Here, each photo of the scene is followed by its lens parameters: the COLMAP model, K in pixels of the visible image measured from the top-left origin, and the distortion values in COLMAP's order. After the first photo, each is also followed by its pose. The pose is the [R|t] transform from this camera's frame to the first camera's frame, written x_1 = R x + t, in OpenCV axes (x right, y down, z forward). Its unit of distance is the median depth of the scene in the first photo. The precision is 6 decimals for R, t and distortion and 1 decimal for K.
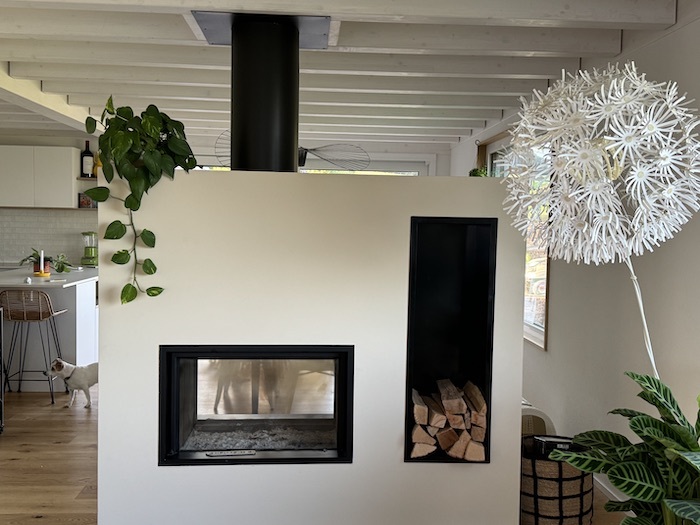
lens RADIAL K [[749.2, 0, 357.5], [0, 749.2, 266.7], [0, 0, 1]] dist [0.053846, 0.000000]
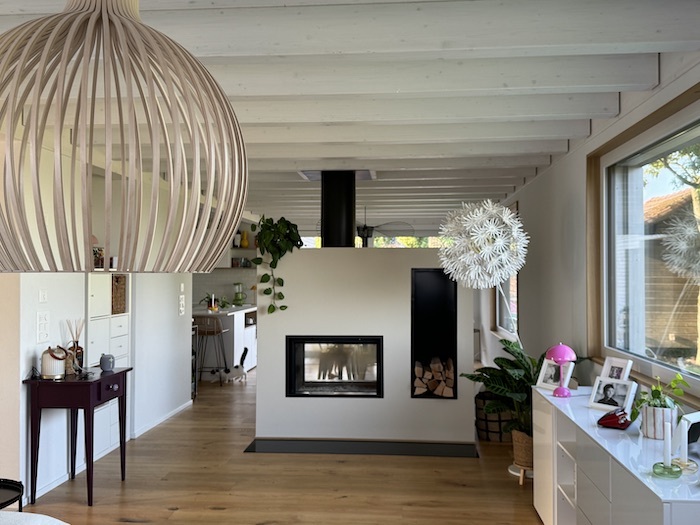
lens RADIAL K [[655.5, 0, 347.9], [0, 655.5, 261.9], [0, 0, 1]] dist [0.007310, 0.000000]
pose [[0.988479, -0.021005, -0.149894, 0.162326], [0.009004, 0.996730, -0.080298, 0.049938], [0.151091, 0.078023, 0.985436, -0.693756]]
